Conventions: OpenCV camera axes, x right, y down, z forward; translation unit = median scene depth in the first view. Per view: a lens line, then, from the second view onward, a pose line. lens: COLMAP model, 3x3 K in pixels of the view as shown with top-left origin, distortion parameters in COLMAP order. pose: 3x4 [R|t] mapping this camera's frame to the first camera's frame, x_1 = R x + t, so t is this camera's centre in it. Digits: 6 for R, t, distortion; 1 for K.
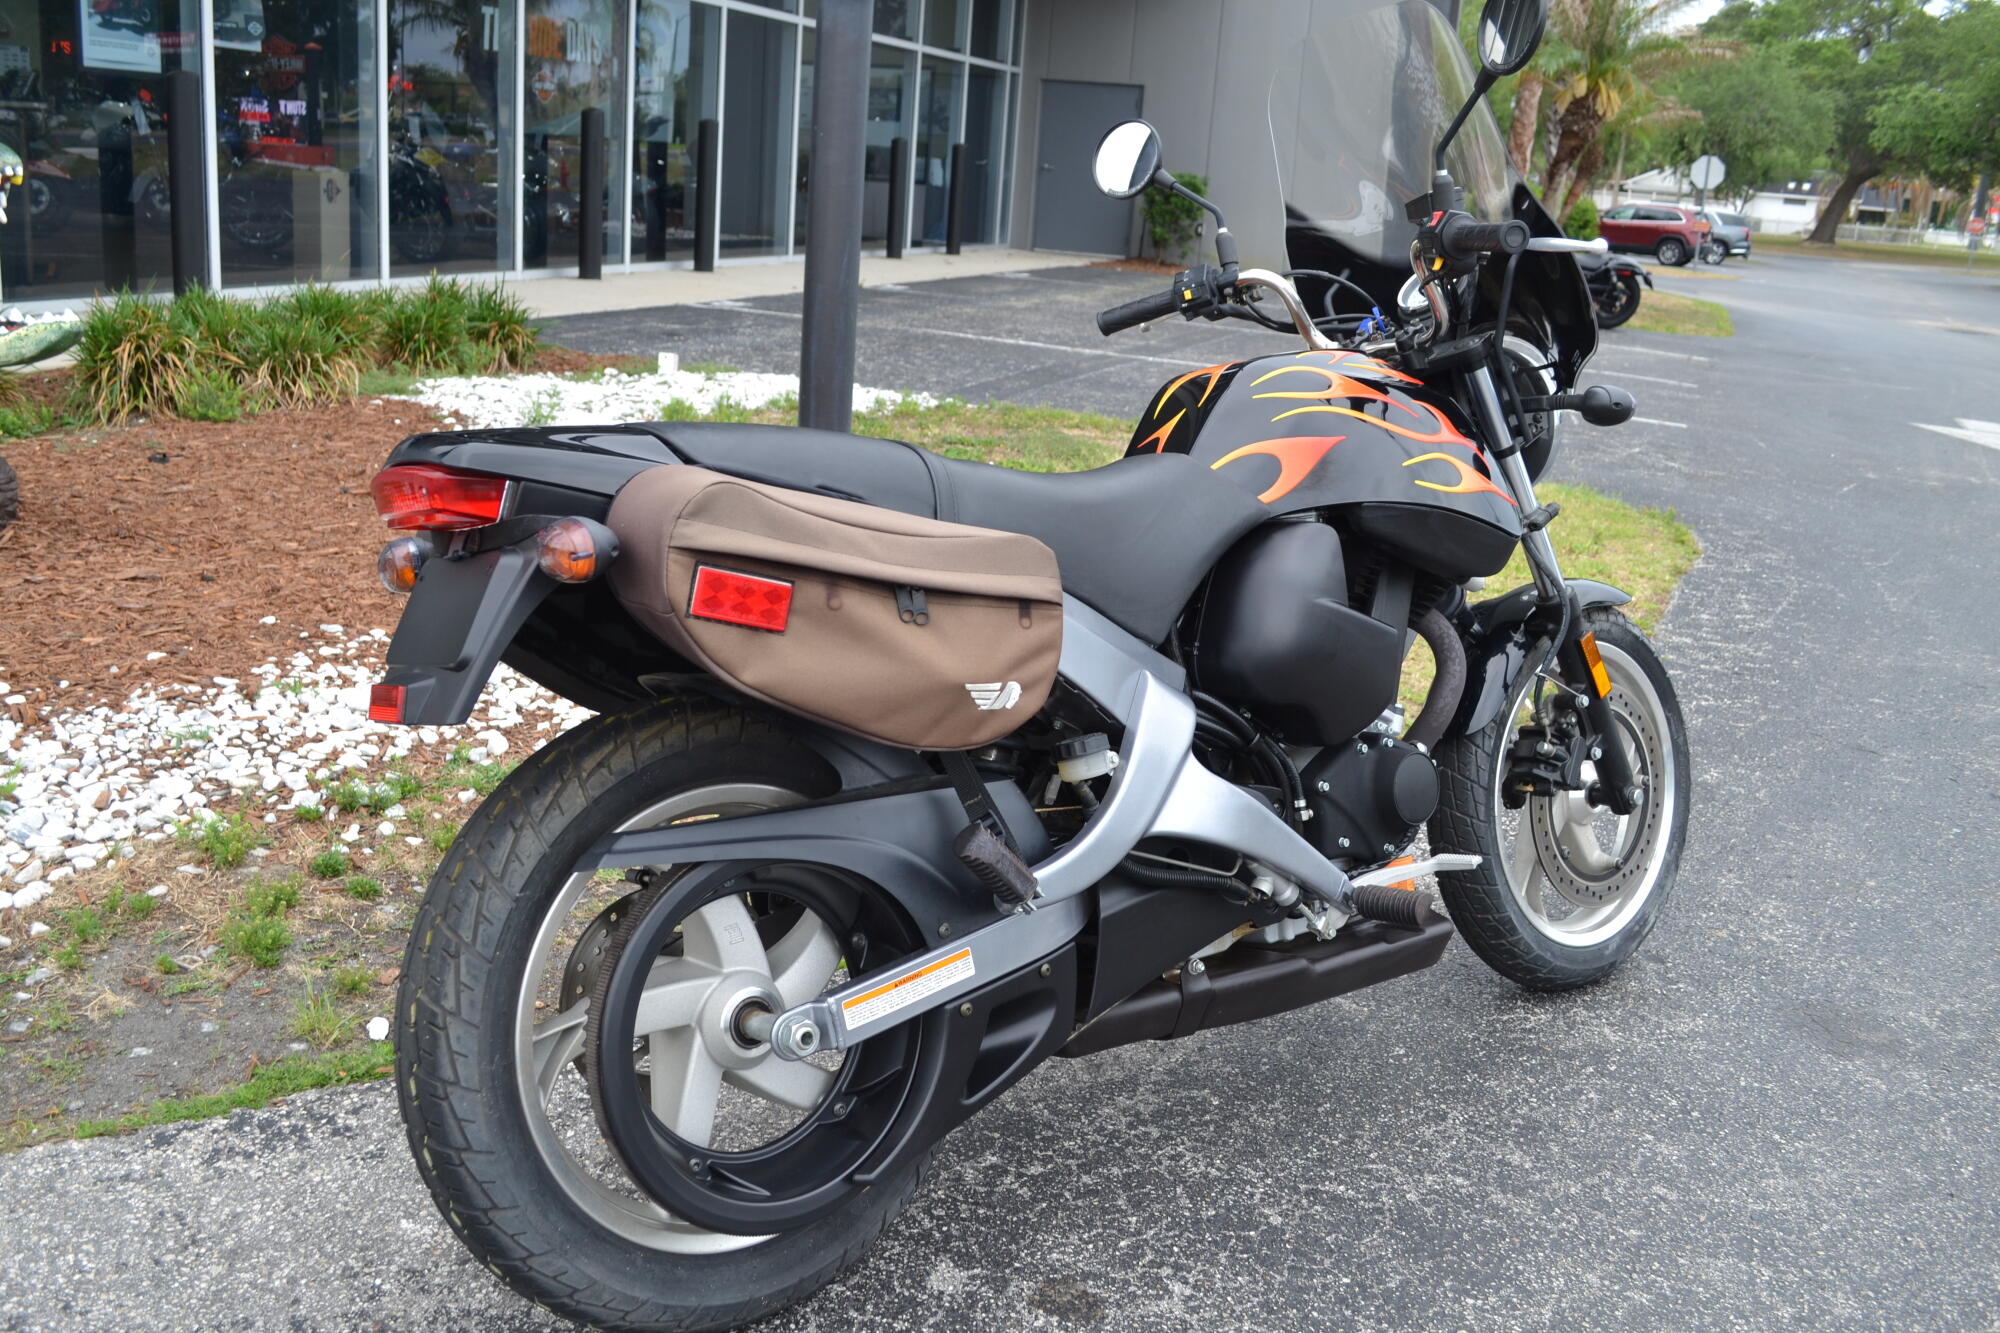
lens RADIAL K [[1808.3, 0, 1000.0], [0, 1808.3, 666.5], [0, 0, 1]] dist [-0.072965, -0.006767]
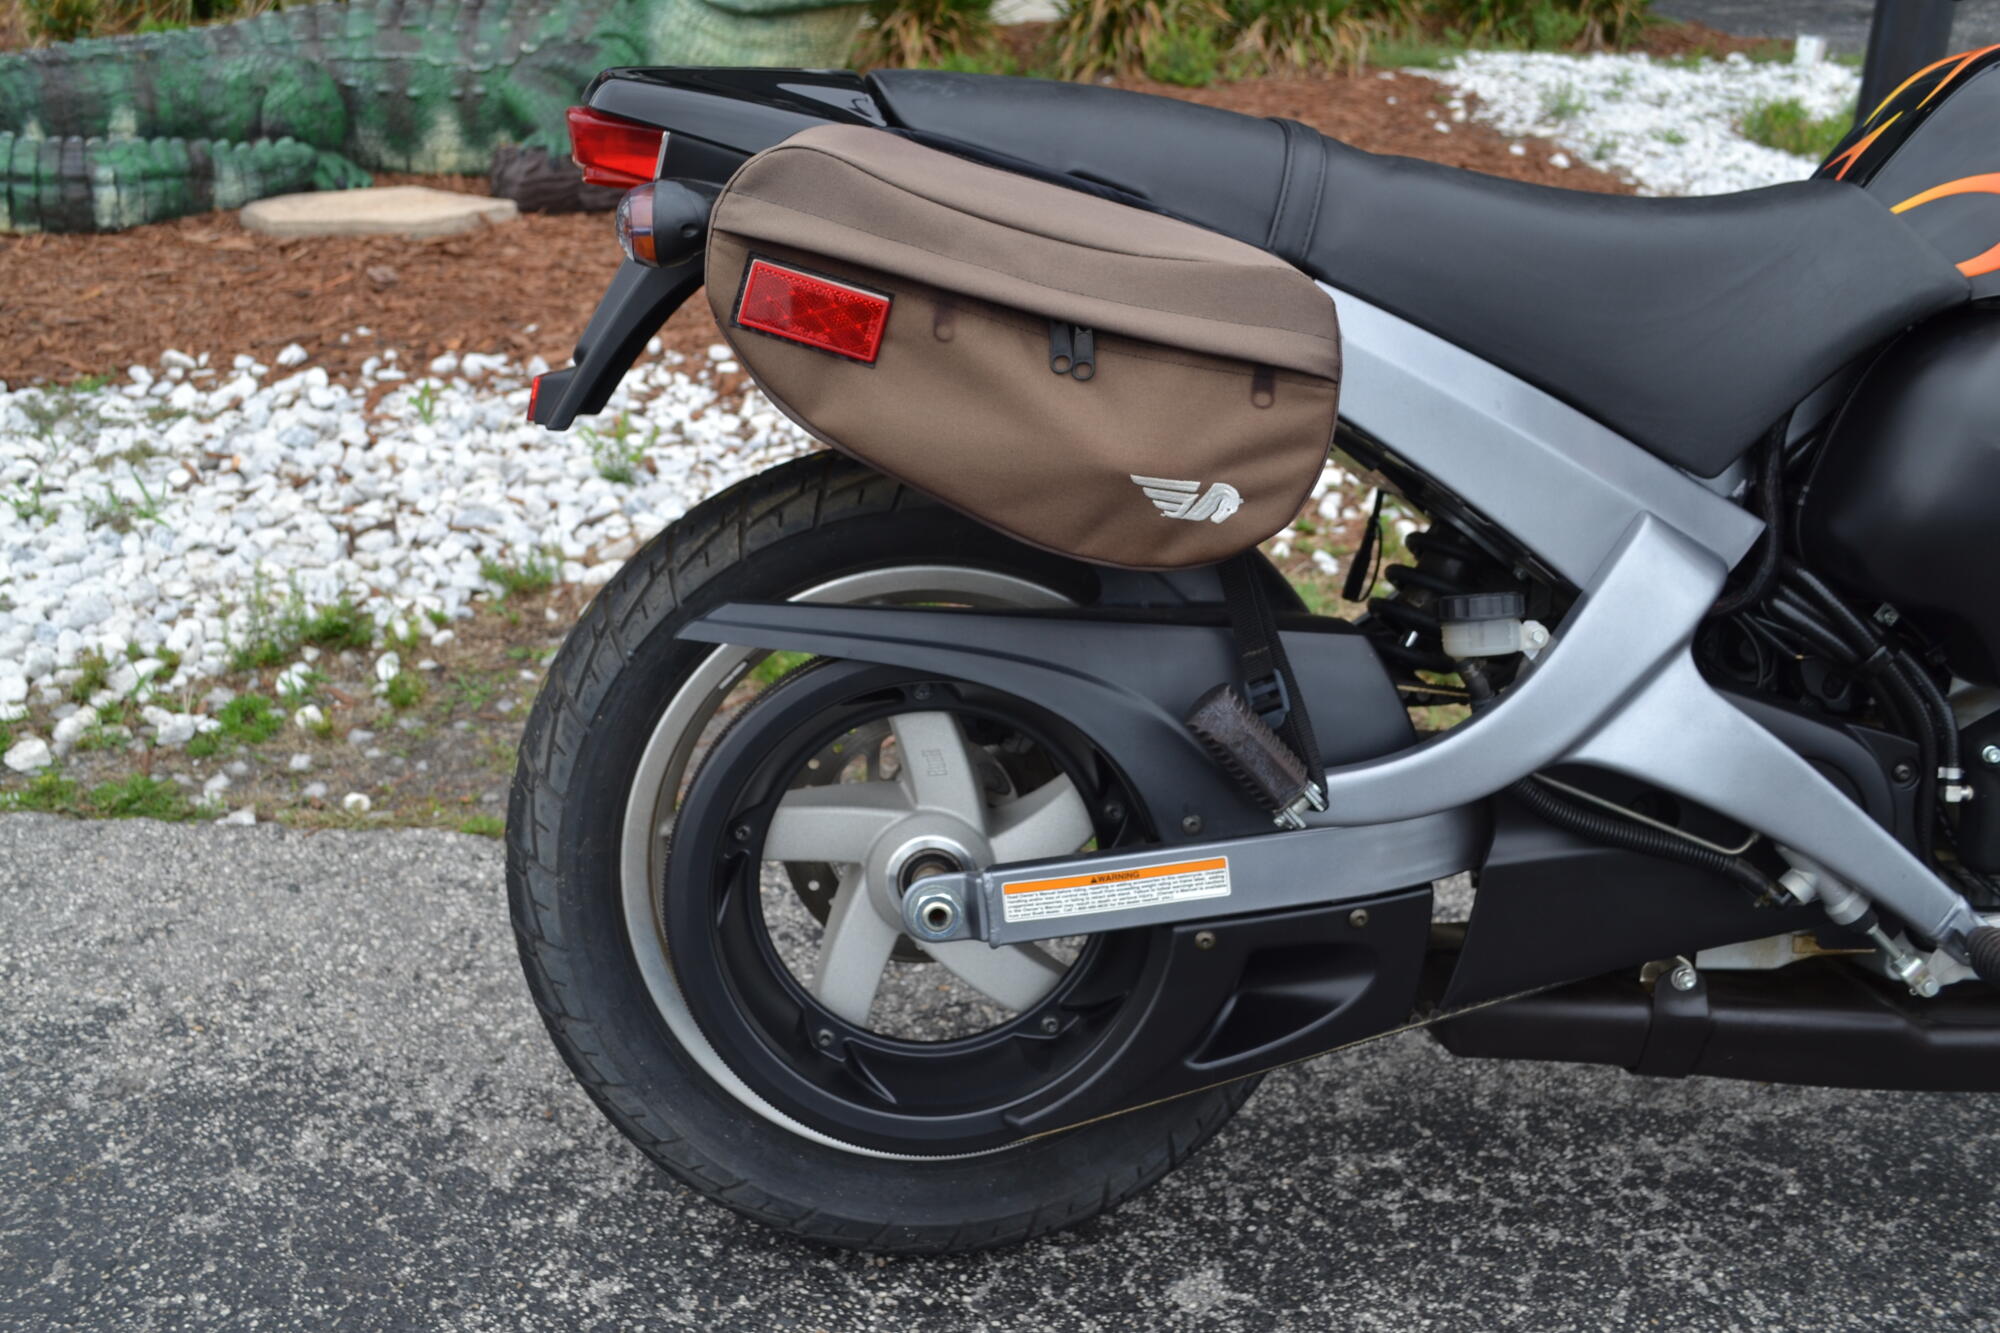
lens RADIAL K [[2170.7, 0, 1000.0], [0, 2170.7, 666.5], [0, 0, 1]] dist [-0.073183, 0.047166]
pose [[0.809212, 0.196739, -0.553596, 0.358796], [-0.133599, 0.979200, 0.152706, -0.033320], [0.572125, -0.049612, 0.818665, 0.258858]]
